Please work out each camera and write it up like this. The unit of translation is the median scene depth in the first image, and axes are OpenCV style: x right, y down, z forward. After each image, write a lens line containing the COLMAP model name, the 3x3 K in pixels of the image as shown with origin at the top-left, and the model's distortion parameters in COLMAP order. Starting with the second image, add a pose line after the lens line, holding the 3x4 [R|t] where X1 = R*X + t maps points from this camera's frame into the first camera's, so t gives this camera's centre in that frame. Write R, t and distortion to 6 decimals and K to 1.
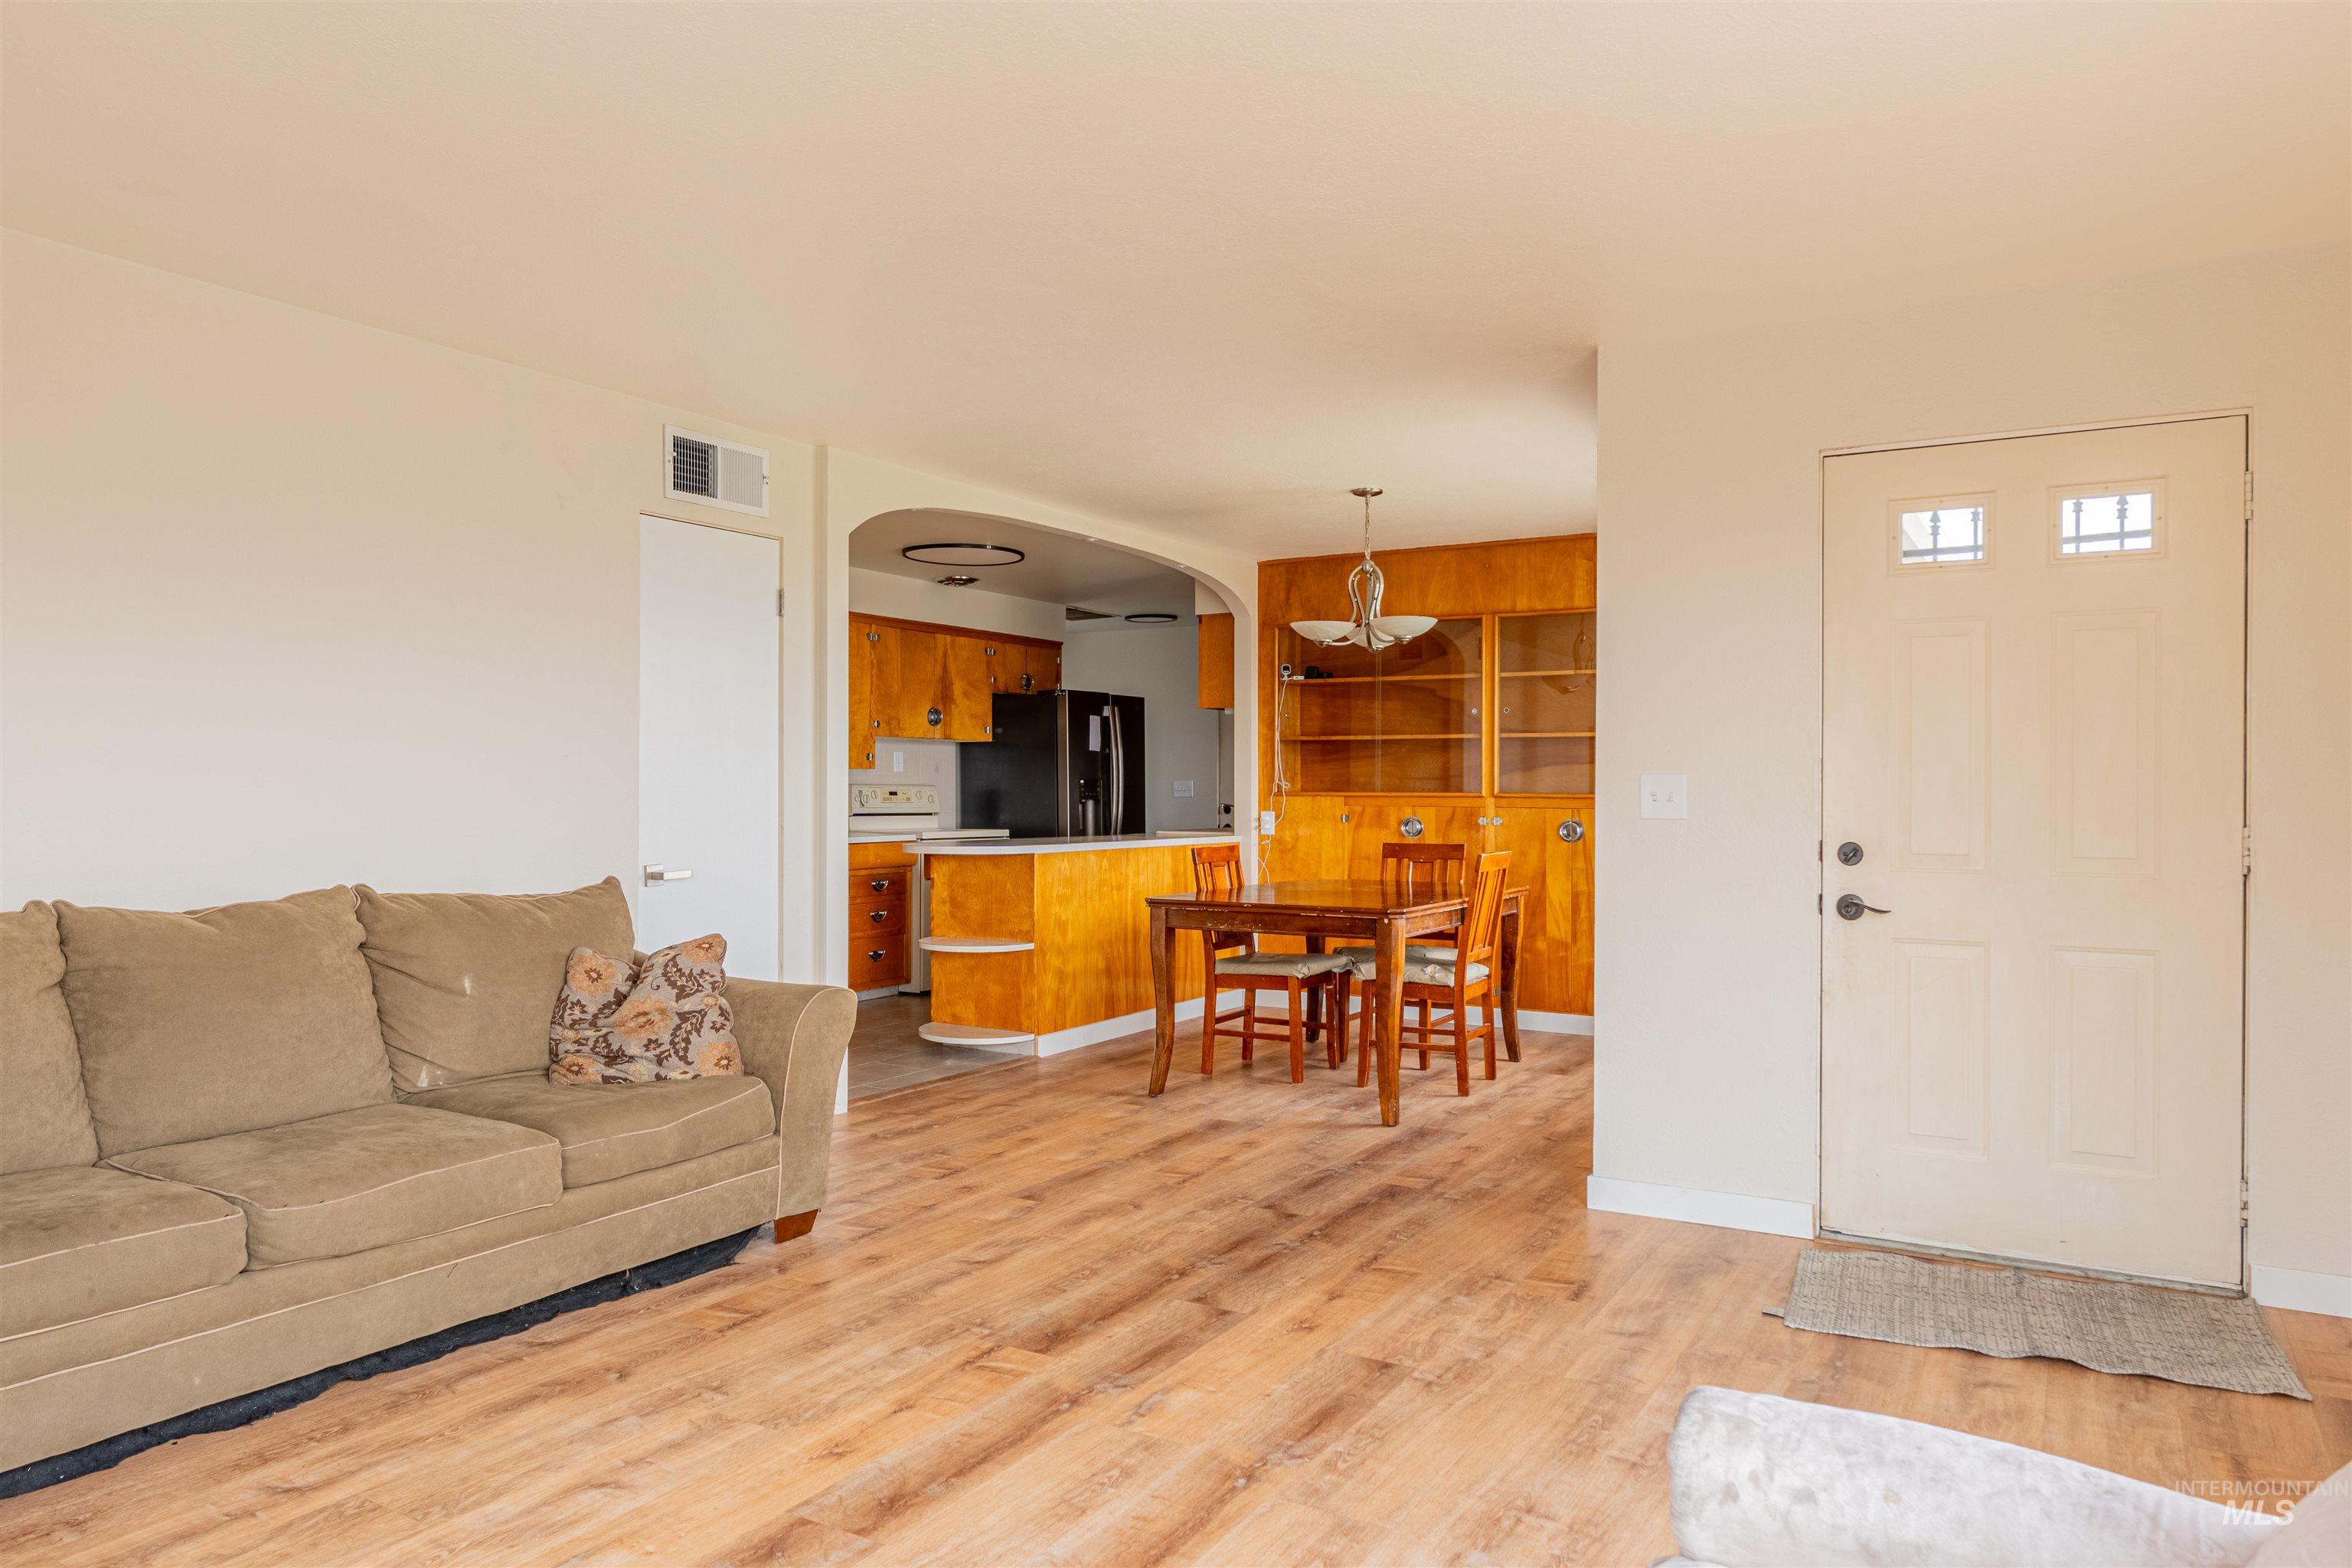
lens RADIAL K [[1581.3, 0, 1174.5], [0, 1581.3, 786.9], [0, 0, 1]] dist [0.003711, 0.000019]
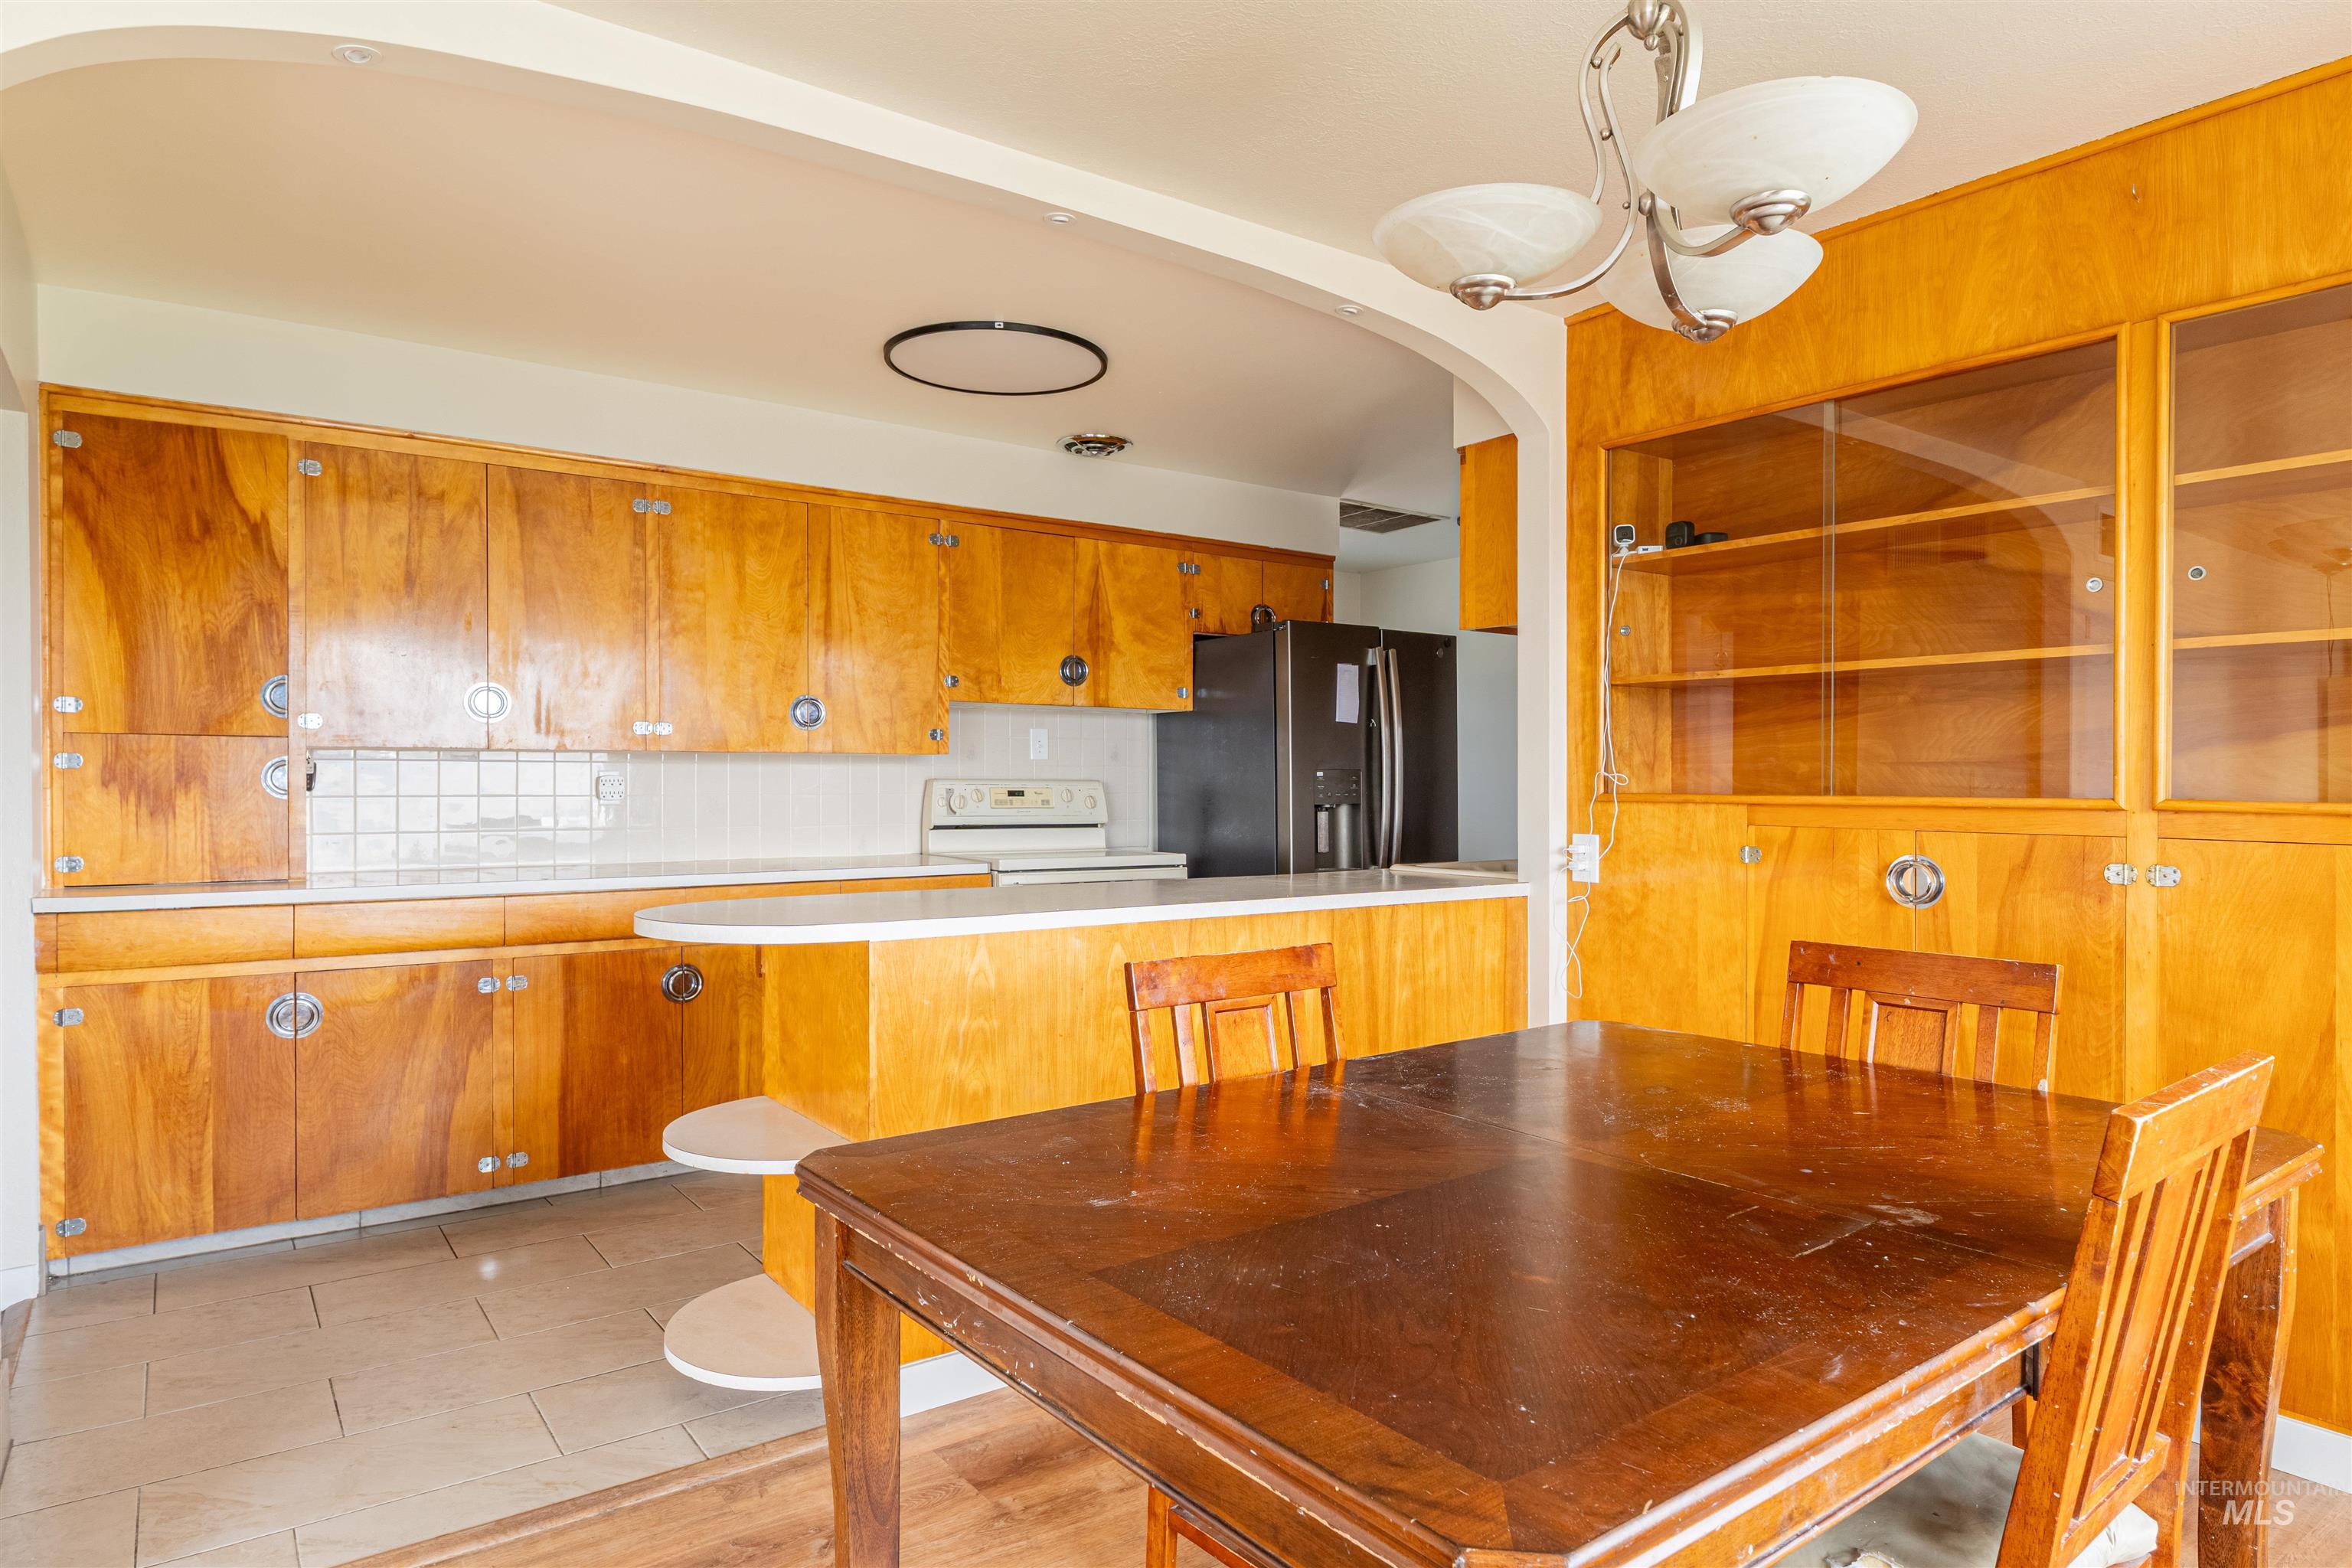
lens RADIAL K [[1362.0, 0, 1180.6], [0, 1362.0, 787.7], [0, 0, 1]] dist [-0.004299, -0.002556]
pose [[0.920070, 0.000283, -0.391753, 0.107409], [0.001996, 0.999983, 0.005409, -0.001051], [0.391748, -0.005758, 0.920055, 0.569778]]
